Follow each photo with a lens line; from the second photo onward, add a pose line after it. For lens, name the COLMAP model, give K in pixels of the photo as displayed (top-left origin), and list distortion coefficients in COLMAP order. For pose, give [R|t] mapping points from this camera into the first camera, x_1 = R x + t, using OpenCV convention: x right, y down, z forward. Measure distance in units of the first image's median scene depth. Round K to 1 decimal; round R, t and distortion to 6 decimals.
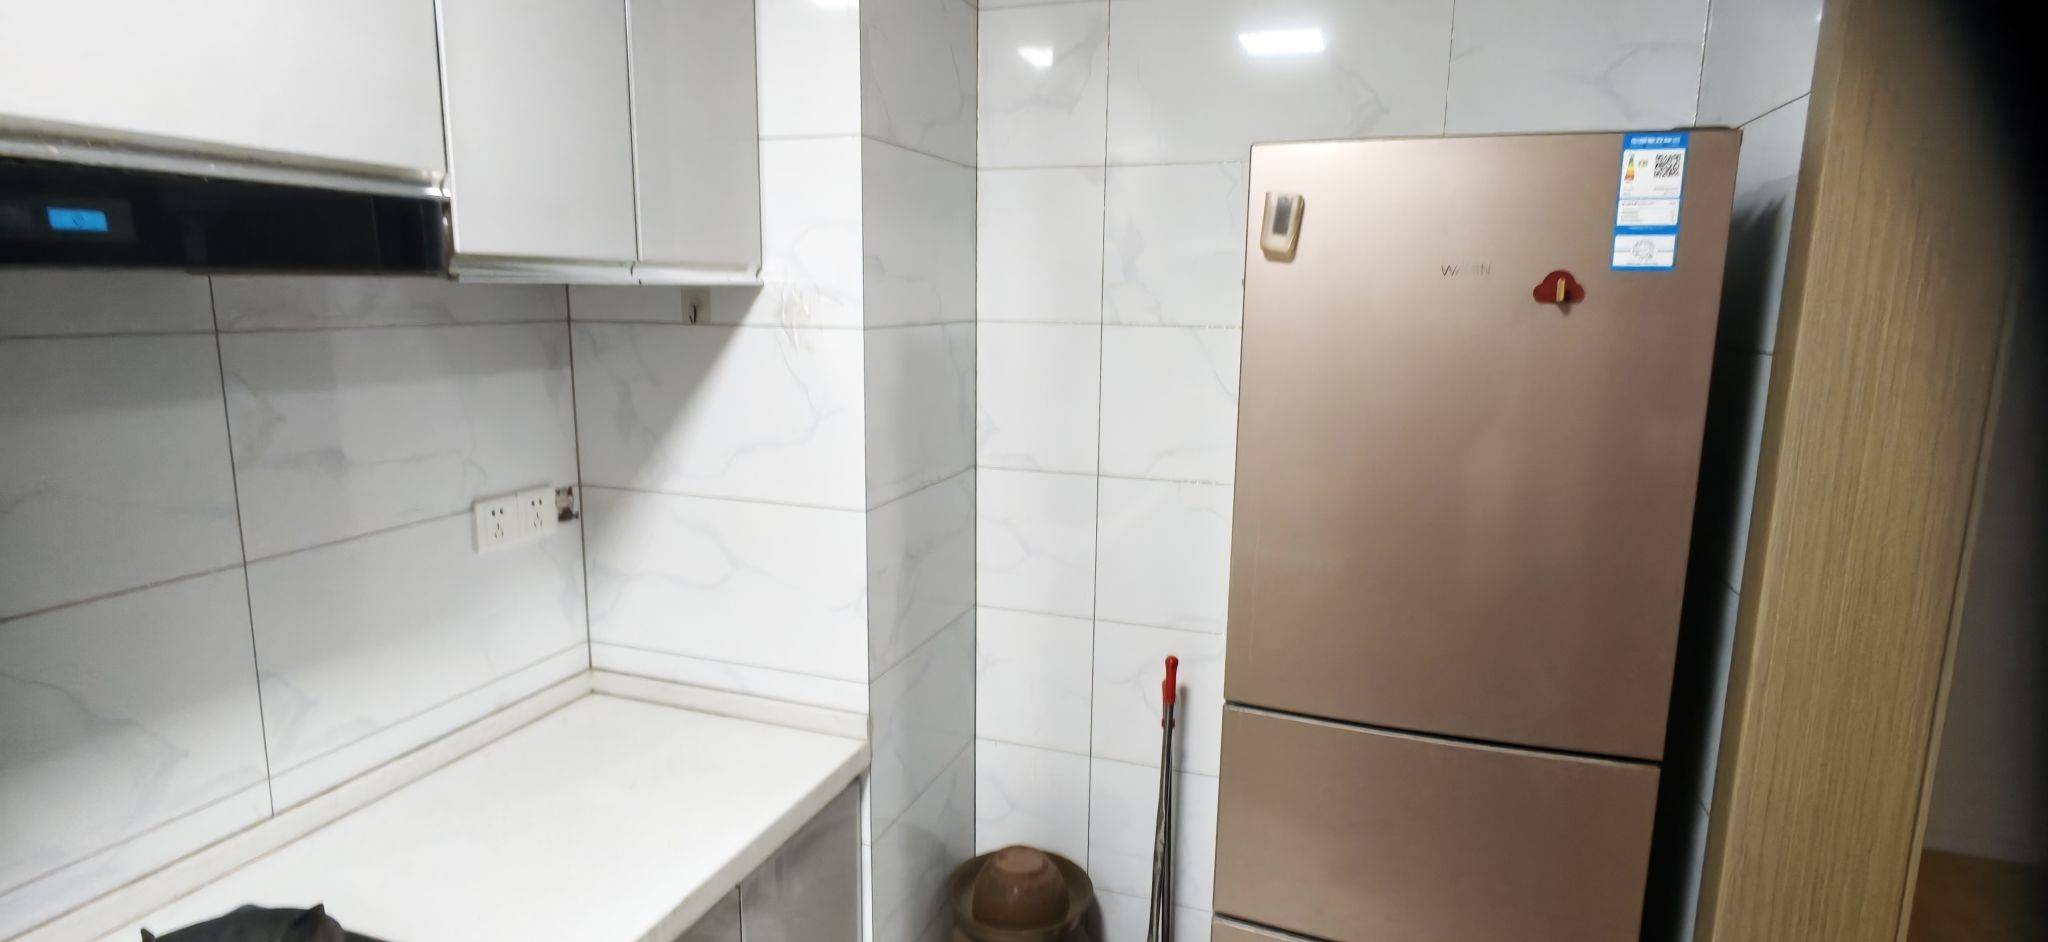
lens RADIAL K [[1033.4, 0, 1024.0], [0, 1033.4, 471.0], [0, 0, 1]] dist [-0.020679, 0.022889]
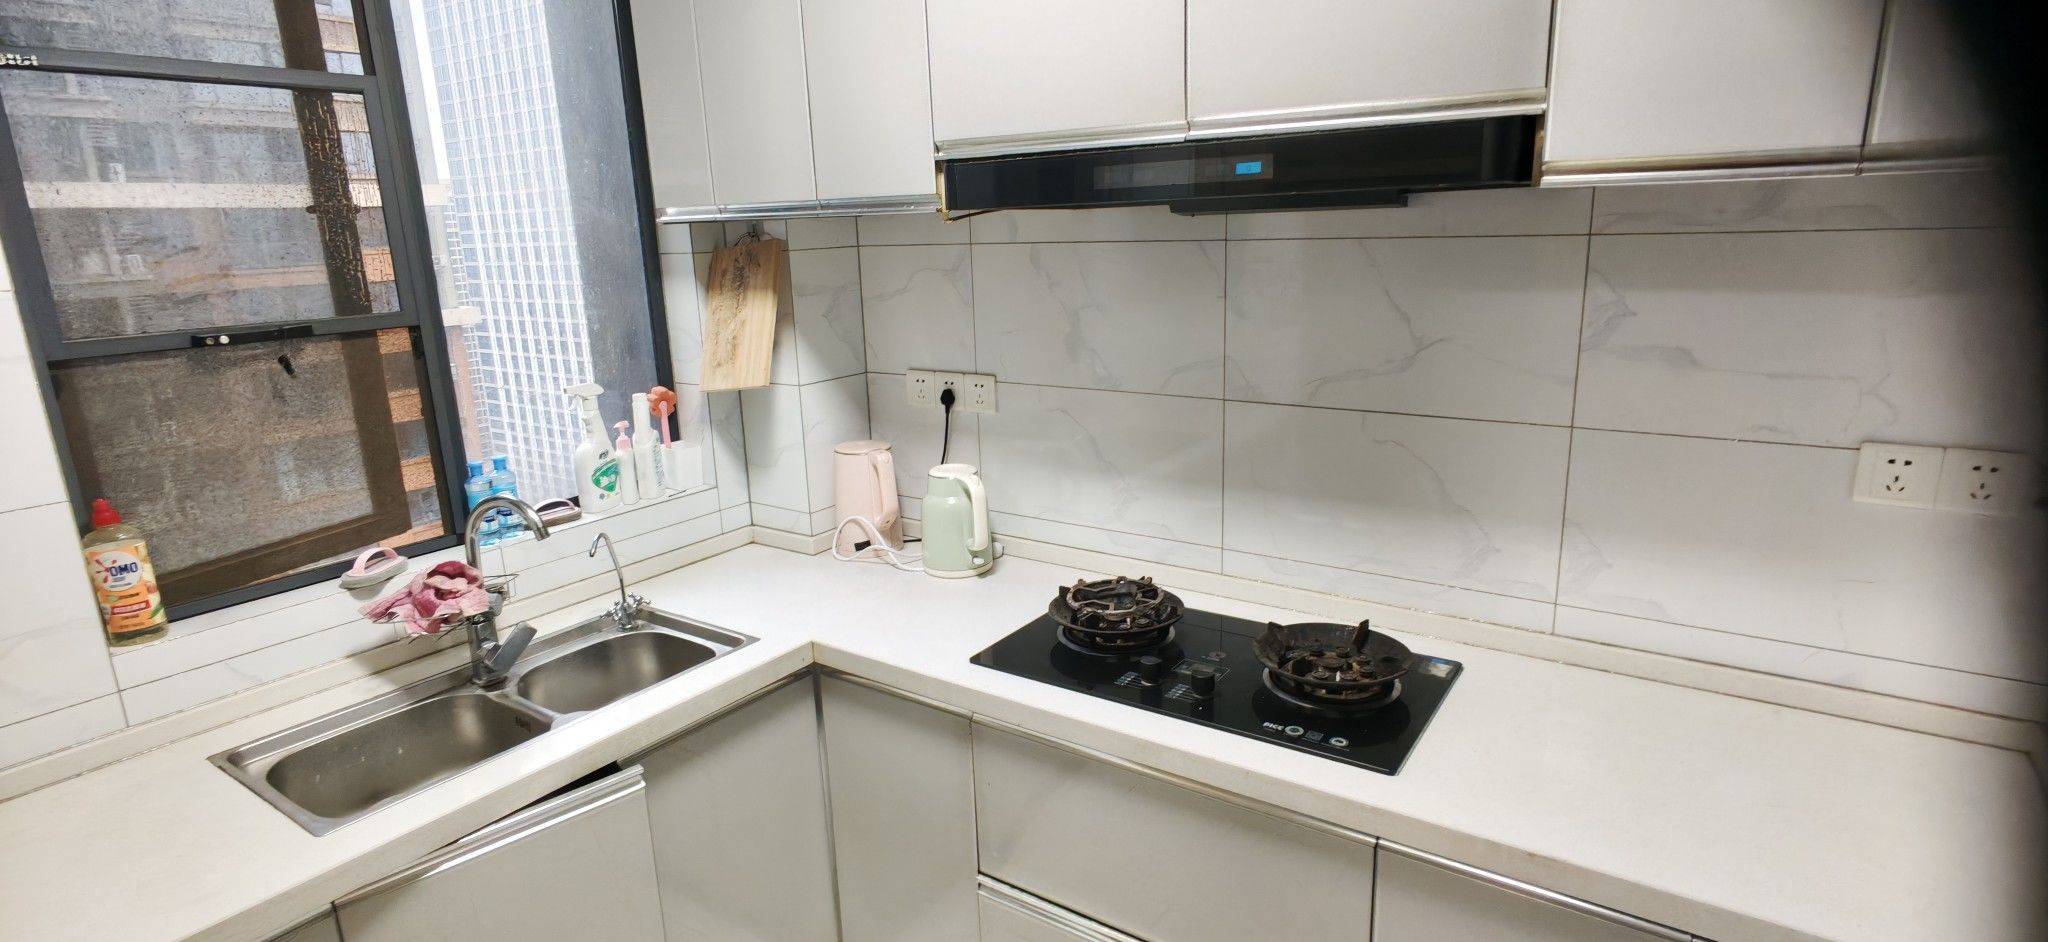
lens RADIAL K [[1033.4, 0, 1024.0], [0, 1033.4, 471.0], [0, 0, 1]] dist [-0.020679, 0.022889]
pose [[-0.266365, 0.222349, -0.937876, 0.554547], [-0.140128, 0.953758, 0.265912, -0.091326], [0.953632, 0.202253, -0.222891, 0.637639]]
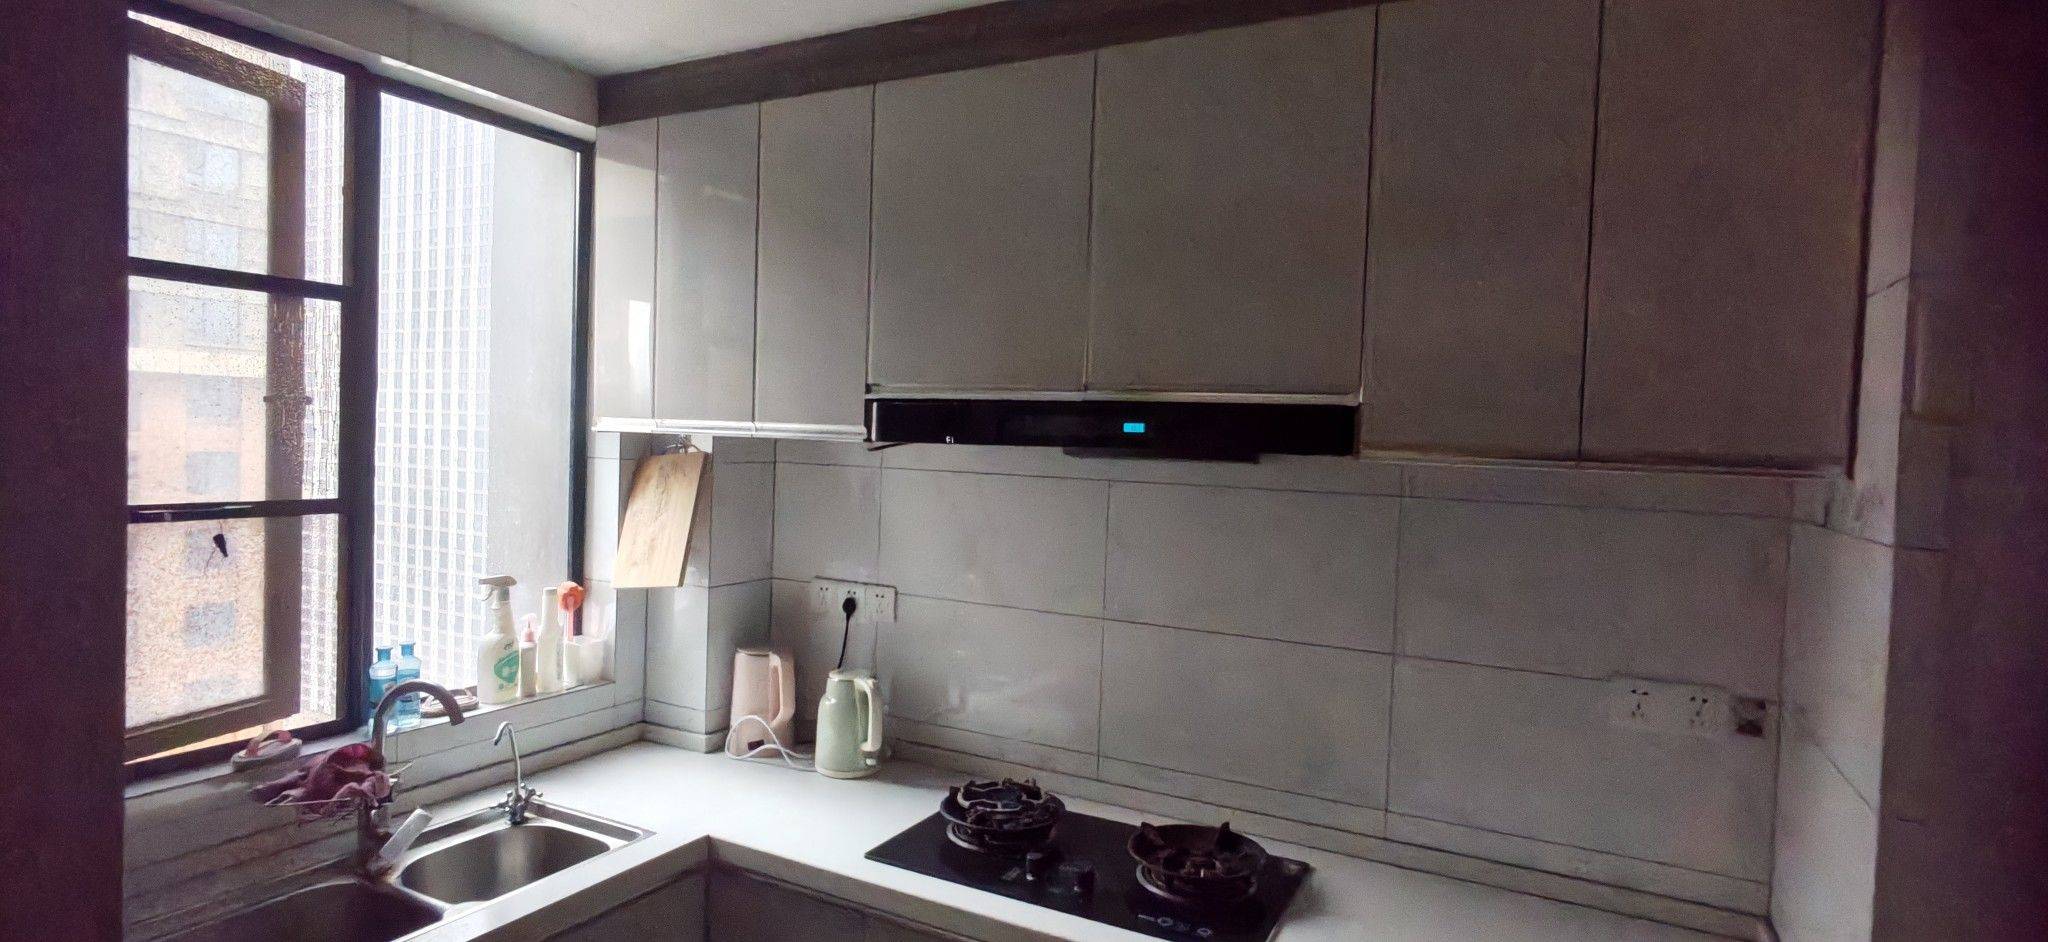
lens RADIAL K [[1033.4, 0, 1024.0], [0, 1033.4, 471.0], [0, 0, 1]] dist [-0.020679, 0.022889]
pose [[-0.143814, 0.010494, -0.989549, 0.723211], [-0.209463, 0.976965, 0.040803, -0.109369], [0.967183, 0.213142, -0.138303, 0.618041]]
